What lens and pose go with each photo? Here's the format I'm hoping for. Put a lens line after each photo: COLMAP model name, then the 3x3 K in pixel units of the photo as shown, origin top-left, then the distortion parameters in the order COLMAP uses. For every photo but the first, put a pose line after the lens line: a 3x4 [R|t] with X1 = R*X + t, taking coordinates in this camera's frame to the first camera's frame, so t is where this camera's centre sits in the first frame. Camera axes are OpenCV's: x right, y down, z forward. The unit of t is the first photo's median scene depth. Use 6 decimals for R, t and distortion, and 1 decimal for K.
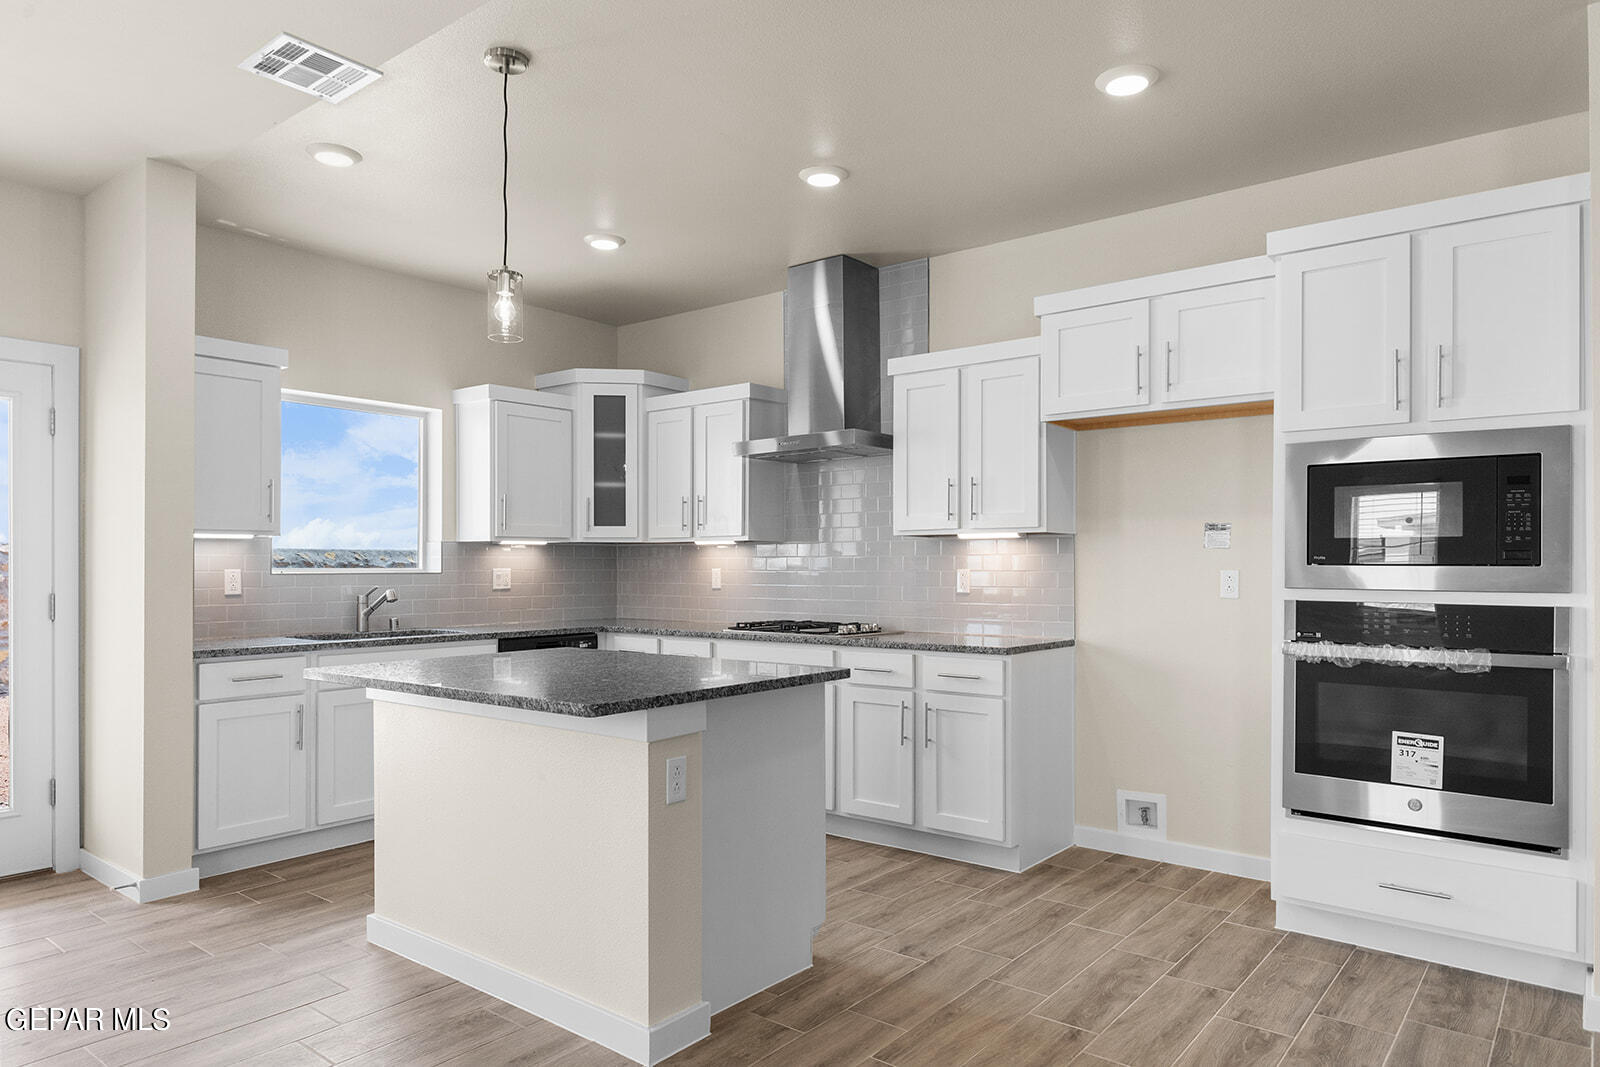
lens RADIAL K [[1004.5, 0, 800.2], [0, 1004.5, 559.7], [0, 0, 1]] dist [-0.000106, -0.001759]
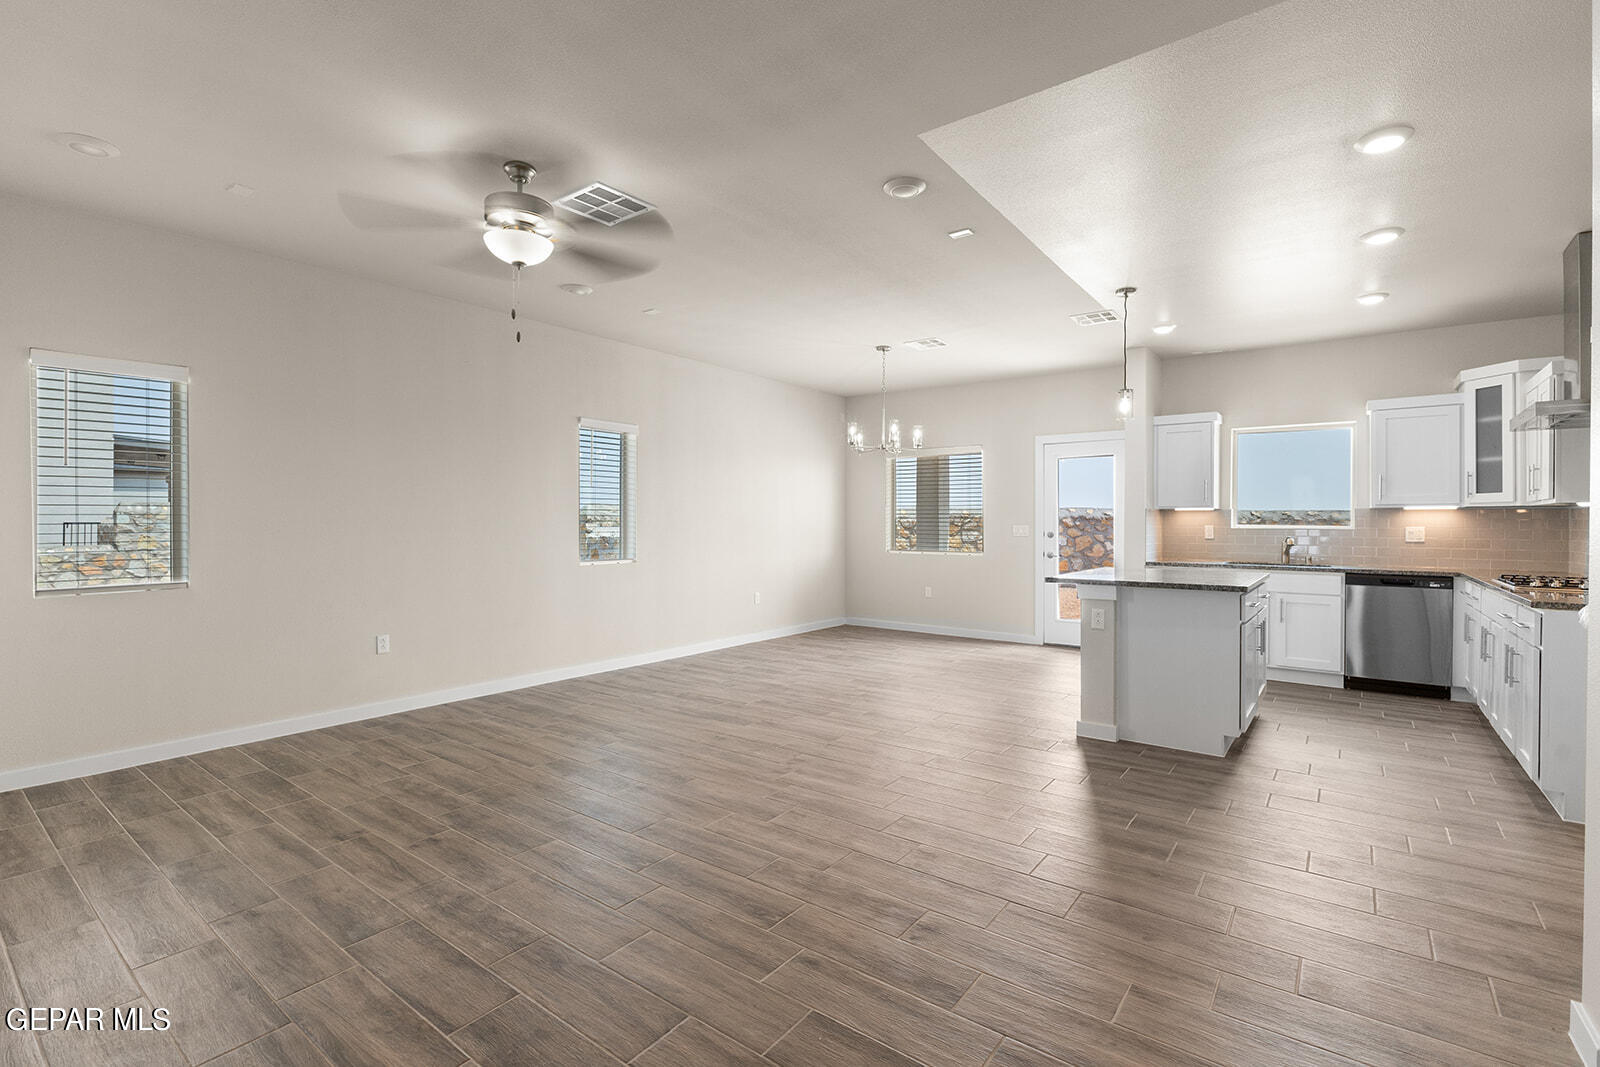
lens RADIAL K [[729.2, 0, 807.7], [0, 729.2, 524.6], [0, 0, 1]] dist [-0.009766, 0.000455]
pose [[0.035063, 0.004406, -0.999375, 0.907726], [0.001489, 0.999989, 0.004461, 0.000014], [0.999384, -0.001645, 0.035056, 0.182595]]
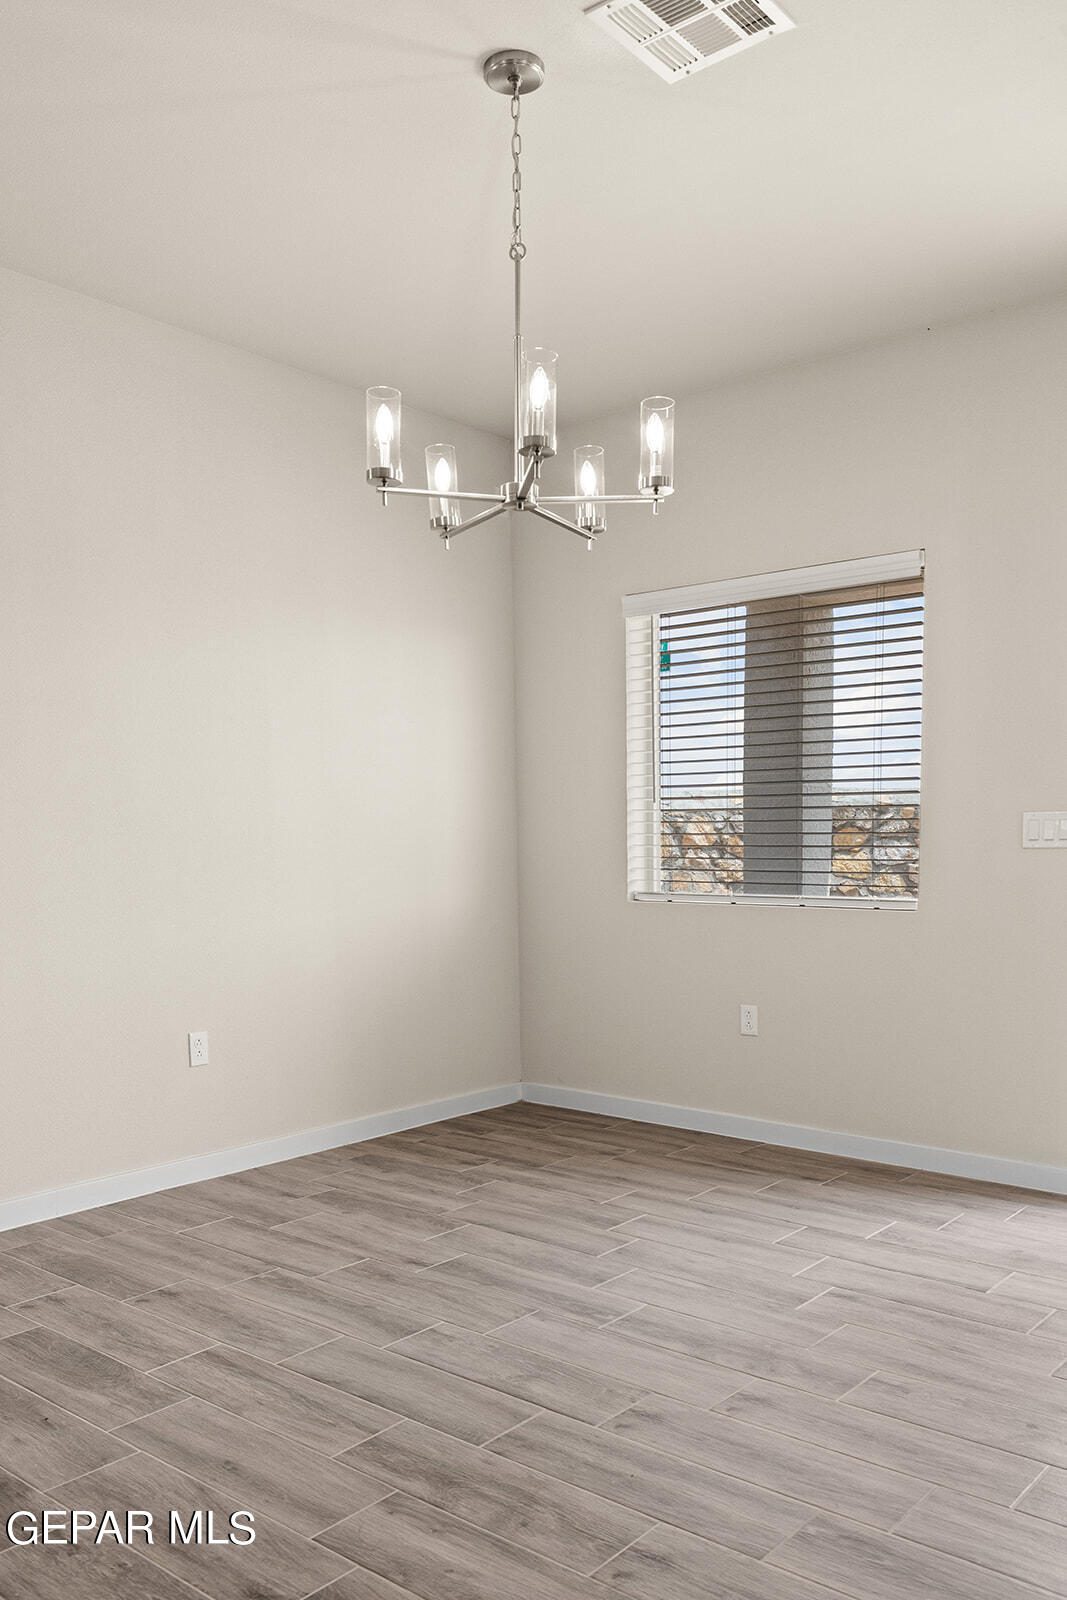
lens RADIAL K [[1281.4, 0, 535.6], [0, 1281.4, 951.6], [0, 0, 1]] dist [-0.000910, -0.008574]
pose [[-0.022101, 0.092600, -0.995458, 0.092412], [0.012935, 0.995644, 0.092330, 0.023630], [0.999672, -0.010836, -0.023203, 0.412323]]
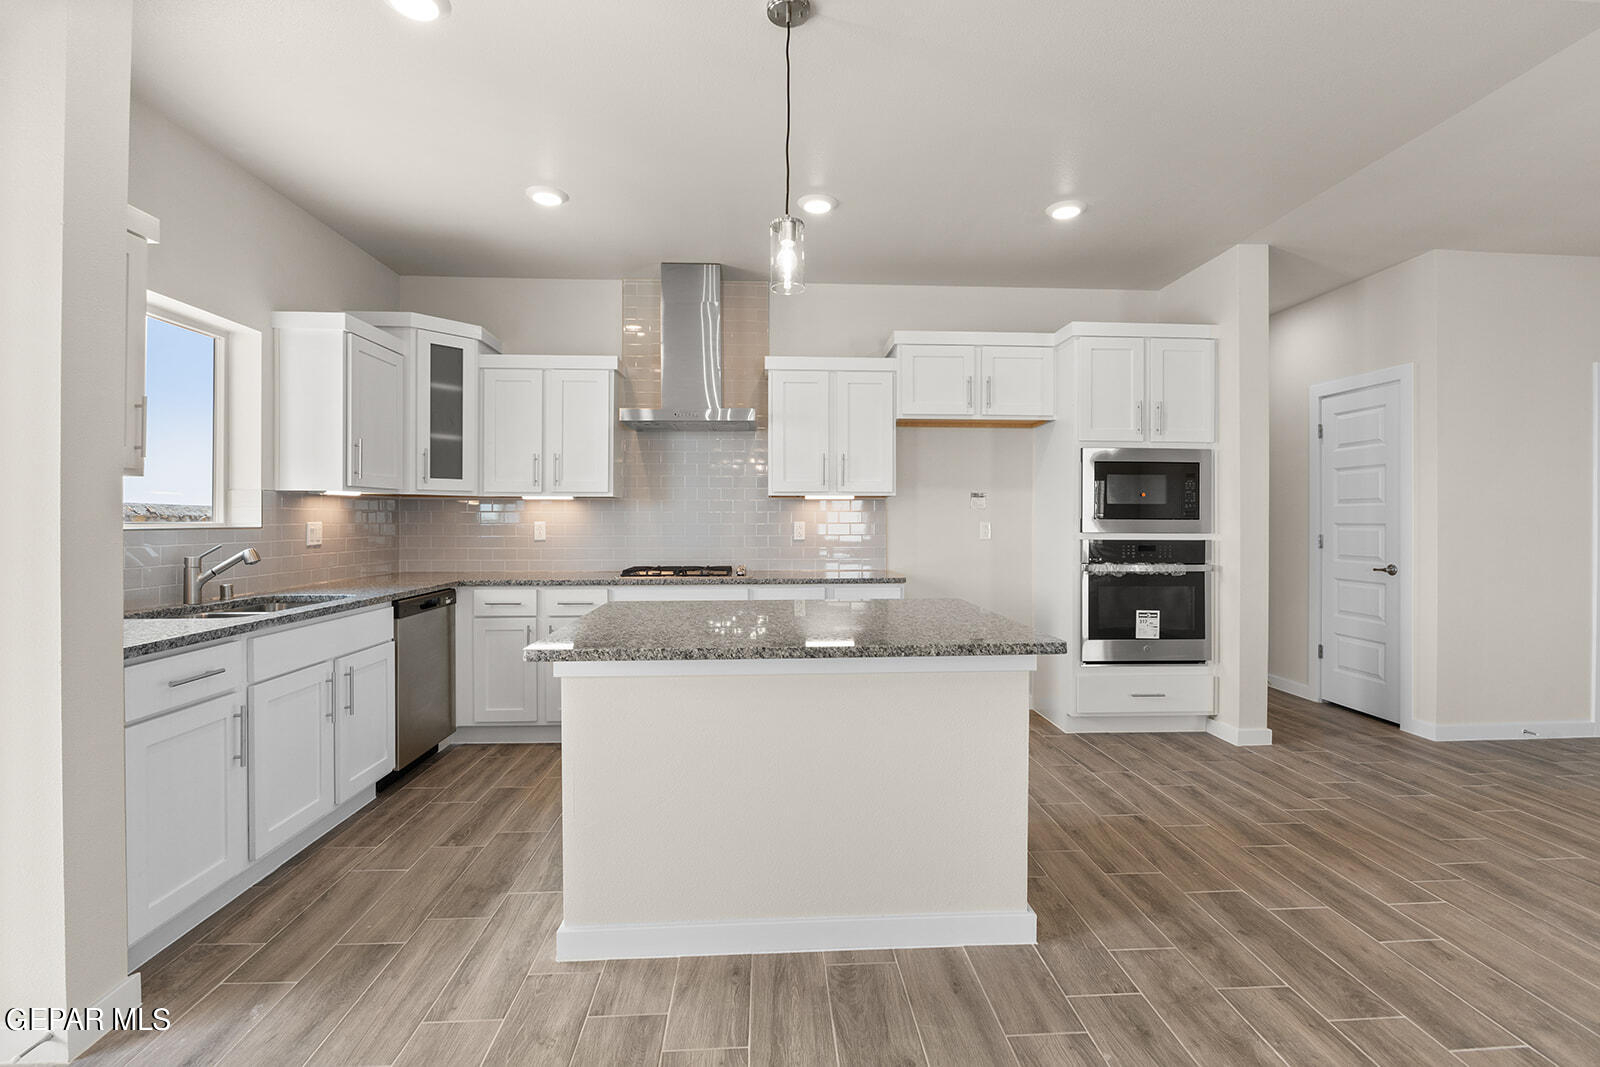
lens RADIAL K [[710.2, 0, 800.8], [0, 710.2, 524.1], [0, 0, 1]] dist [-0.012331, 0.000346]
pose [[0.743888, -0.002913, 0.668298, -0.537533], [-0.004247, 0.999950, 0.009086, 0.004159], [-0.668291, -0.009597, 0.743838, 0.339462]]
